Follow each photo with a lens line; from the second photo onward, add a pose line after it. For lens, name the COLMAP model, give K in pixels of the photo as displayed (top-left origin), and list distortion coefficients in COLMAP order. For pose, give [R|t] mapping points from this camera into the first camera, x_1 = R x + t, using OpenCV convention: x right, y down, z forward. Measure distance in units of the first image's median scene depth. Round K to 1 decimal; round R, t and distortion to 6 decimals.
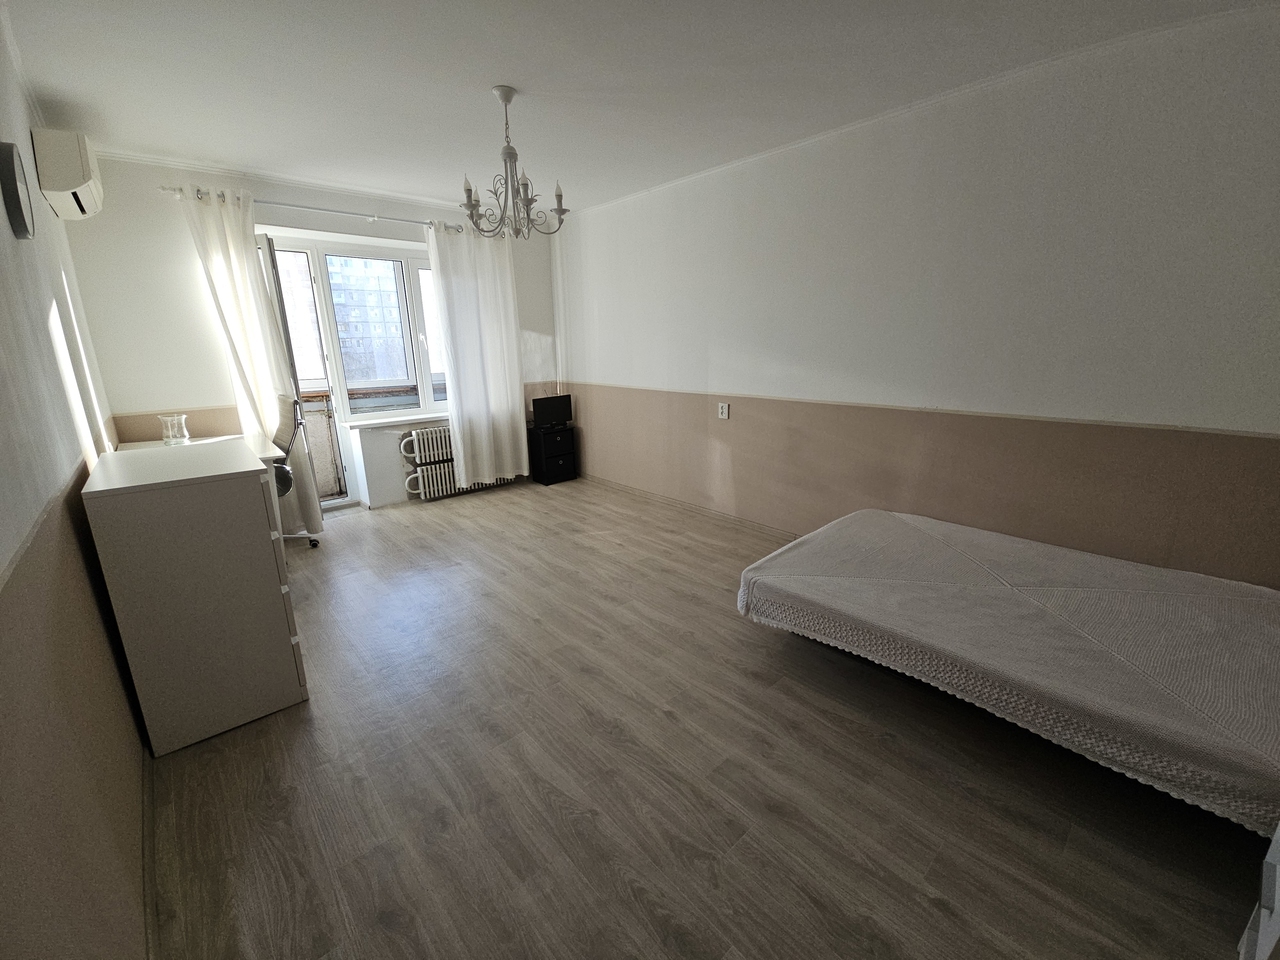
lens RADIAL K [[537.2, 0, 655.3], [0, 537.2, 473.6], [0, 0, 1]] dist [0.000758, -0.000011]
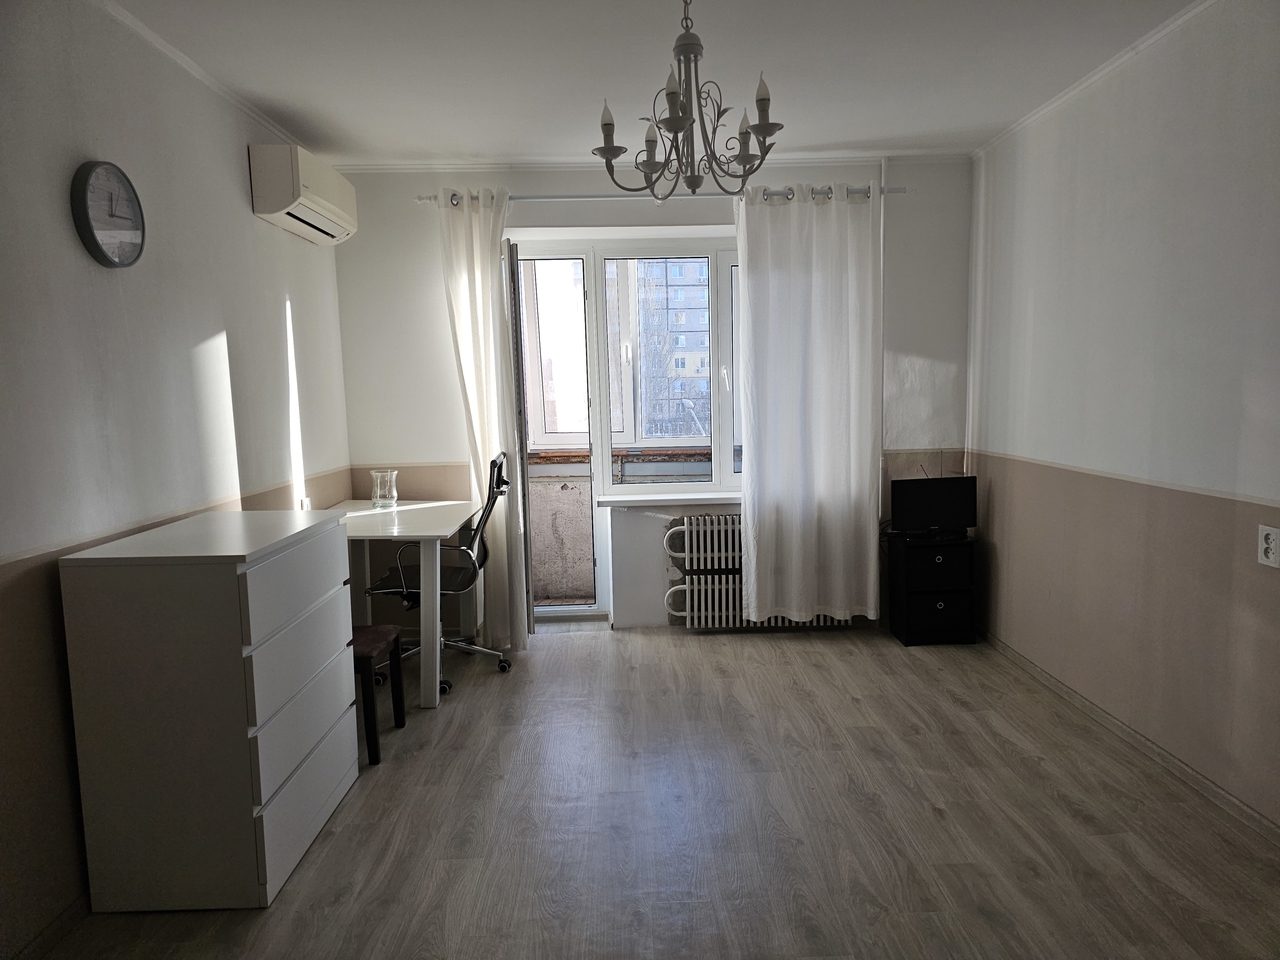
lens RADIAL K [[871.4, 0, 640.0], [0, 871.4, 480.0], [0, 0, 1]] dist [0.094266, -0.098453]
pose [[0.743514, 0.069344, -0.665116, 0.188620], [-0.150606, 0.986421, -0.065516, -0.047570], [0.651541, 0.148882, 0.743861, 0.197845]]
